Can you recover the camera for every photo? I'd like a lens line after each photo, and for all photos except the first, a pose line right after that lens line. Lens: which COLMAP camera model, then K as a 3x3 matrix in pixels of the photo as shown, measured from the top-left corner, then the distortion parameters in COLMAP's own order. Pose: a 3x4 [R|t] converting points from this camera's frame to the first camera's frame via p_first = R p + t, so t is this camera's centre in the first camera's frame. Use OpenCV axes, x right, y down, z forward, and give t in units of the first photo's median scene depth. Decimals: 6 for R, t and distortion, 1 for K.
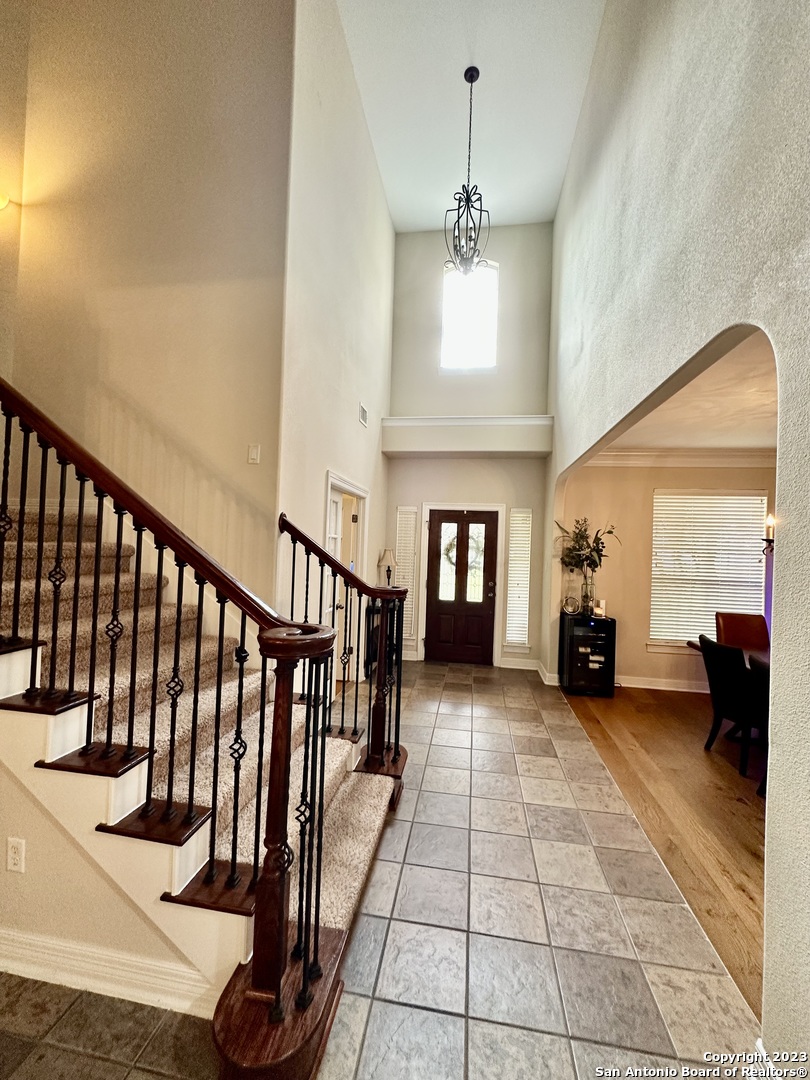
lens RADIAL K [[432.1, 0, 405.0], [0, 432.1, 540.0], [0, 0, 1]] dist [-0.003883, 0.001017]
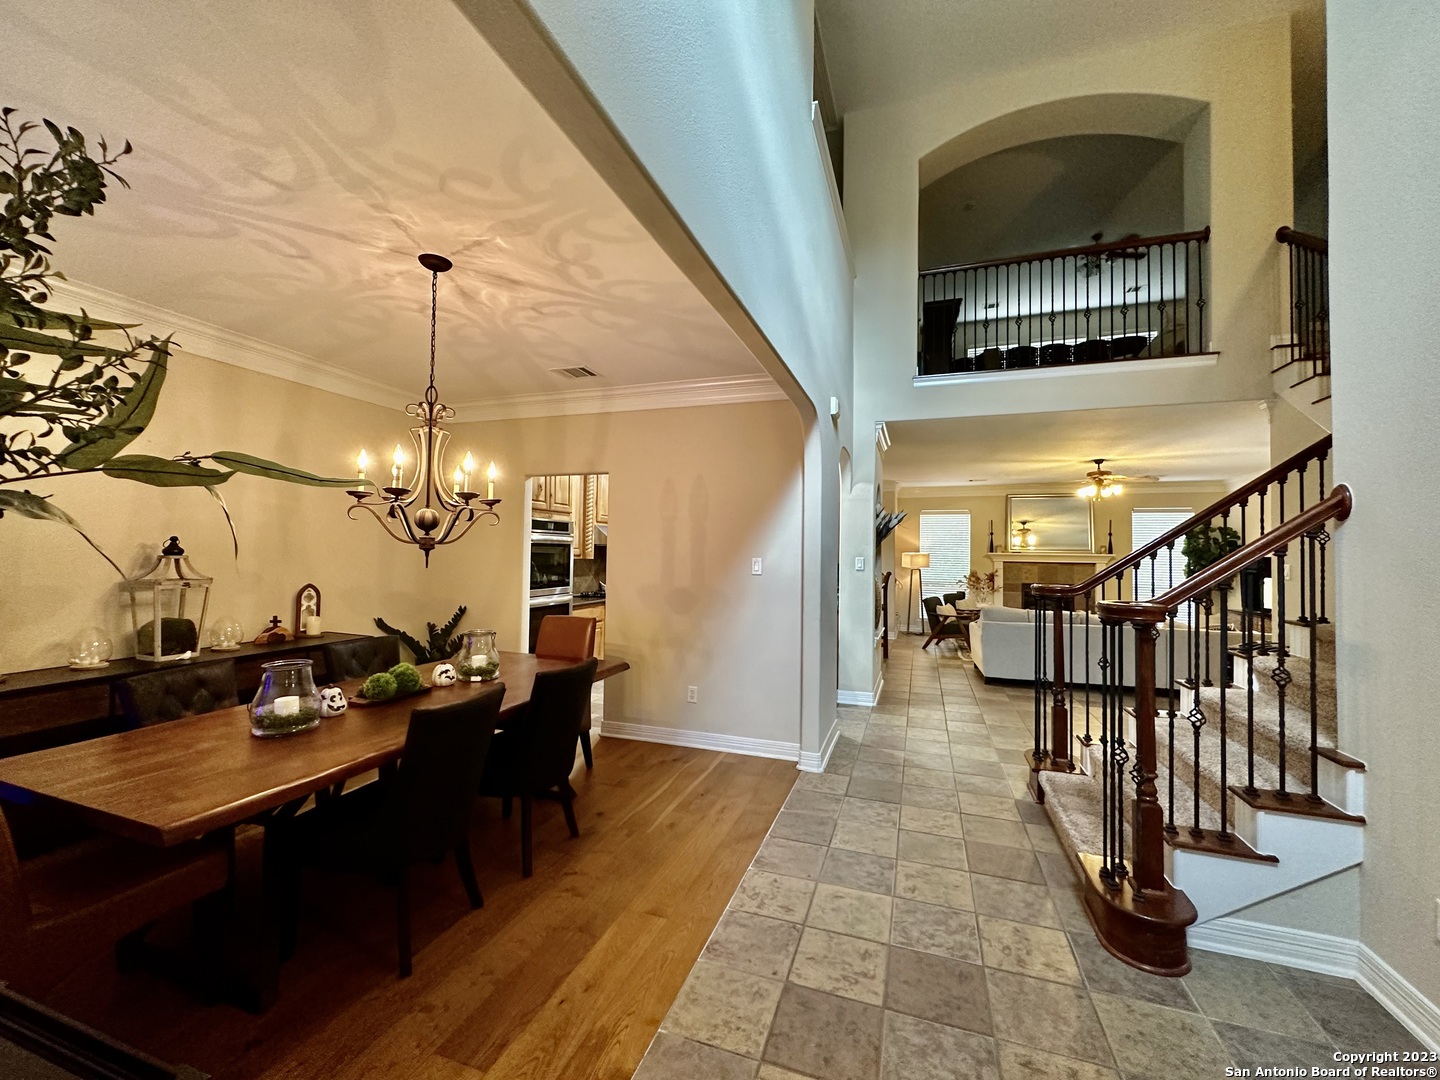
lens RADIAL K [[576.2, 0, 721.4], [0, 576.2, 537.2], [0, 0, 1]] dist [-0.003883, 0.001017]
pose [[-0.983880, -0.044000, 0.173332, 0.224382], [-0.050596, 0.998146, -0.033822, 0.042373], [-0.171523, -0.042047, -0.984282, 1.079546]]
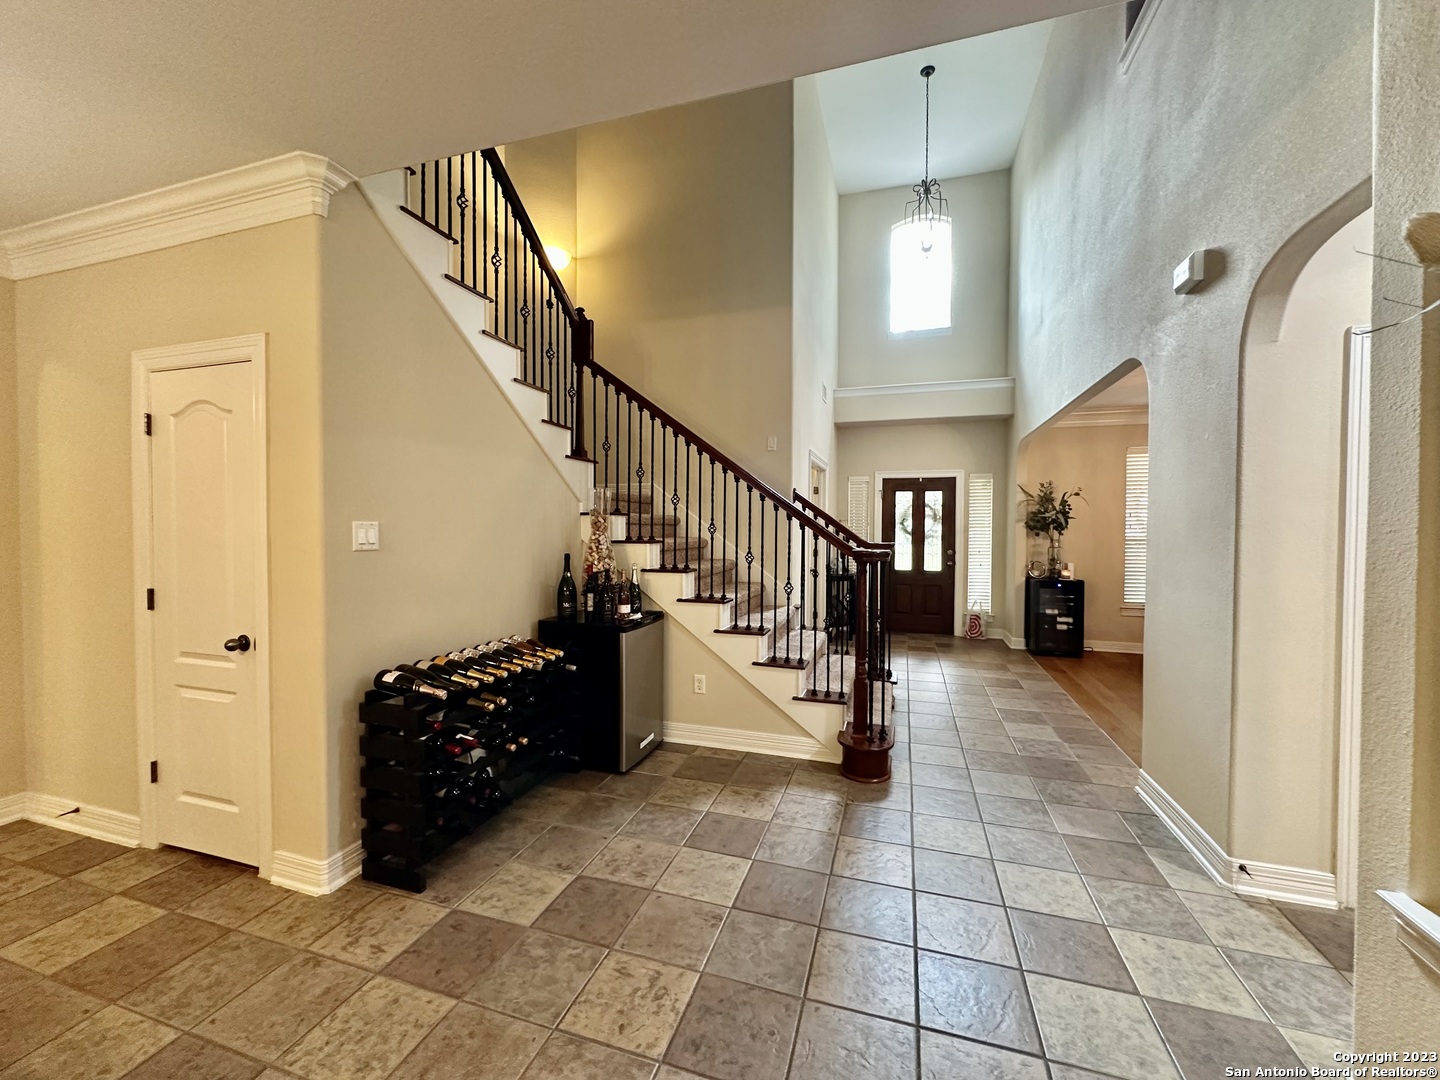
lens RADIAL K [[576.2, 0, 721.4], [0, 576.2, 537.2], [0, 0, 1]] dist [-0.003883, 0.001017]
pose [[0.988879, -0.027285, -0.146197, -0.141866], [0.031557, 0.999138, 0.026984, 0.019126], [0.145335, -0.031298, 0.988887, -0.424029]]
